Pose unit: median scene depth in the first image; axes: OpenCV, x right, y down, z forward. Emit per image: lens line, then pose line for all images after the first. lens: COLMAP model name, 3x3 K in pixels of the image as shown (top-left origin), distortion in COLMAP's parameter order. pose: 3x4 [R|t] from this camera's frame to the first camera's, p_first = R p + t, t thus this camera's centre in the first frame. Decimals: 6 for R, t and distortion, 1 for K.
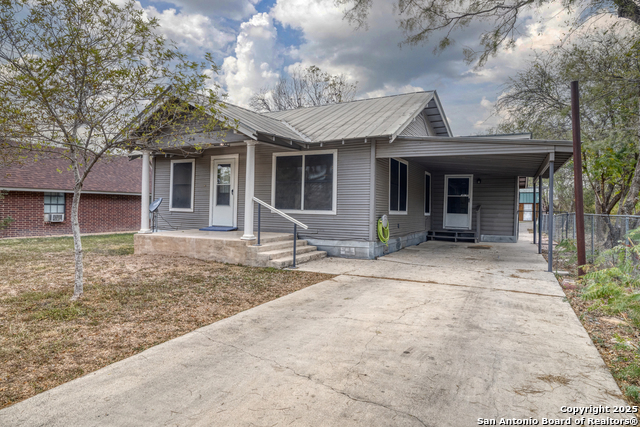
lens RADIAL K [[382.0, 0, 320.0], [0, 382.0, 211.4], [0, 0, 1]] dist [0.003002, 0.000279]
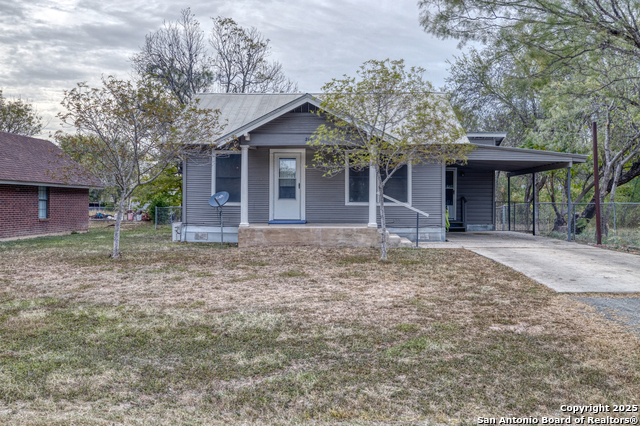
lens RADIAL K [[655.7, 0, 320.3], [0, 655.7, 212.6], [0, 0, 1]] dist [-0.011667, 0.000000]
pose [[0.899283, -0.018583, 0.436972, -0.938955], [0.015751, 0.999825, 0.010105, 0.003645], [-0.437084, -0.002204, 0.899418, -0.590882]]
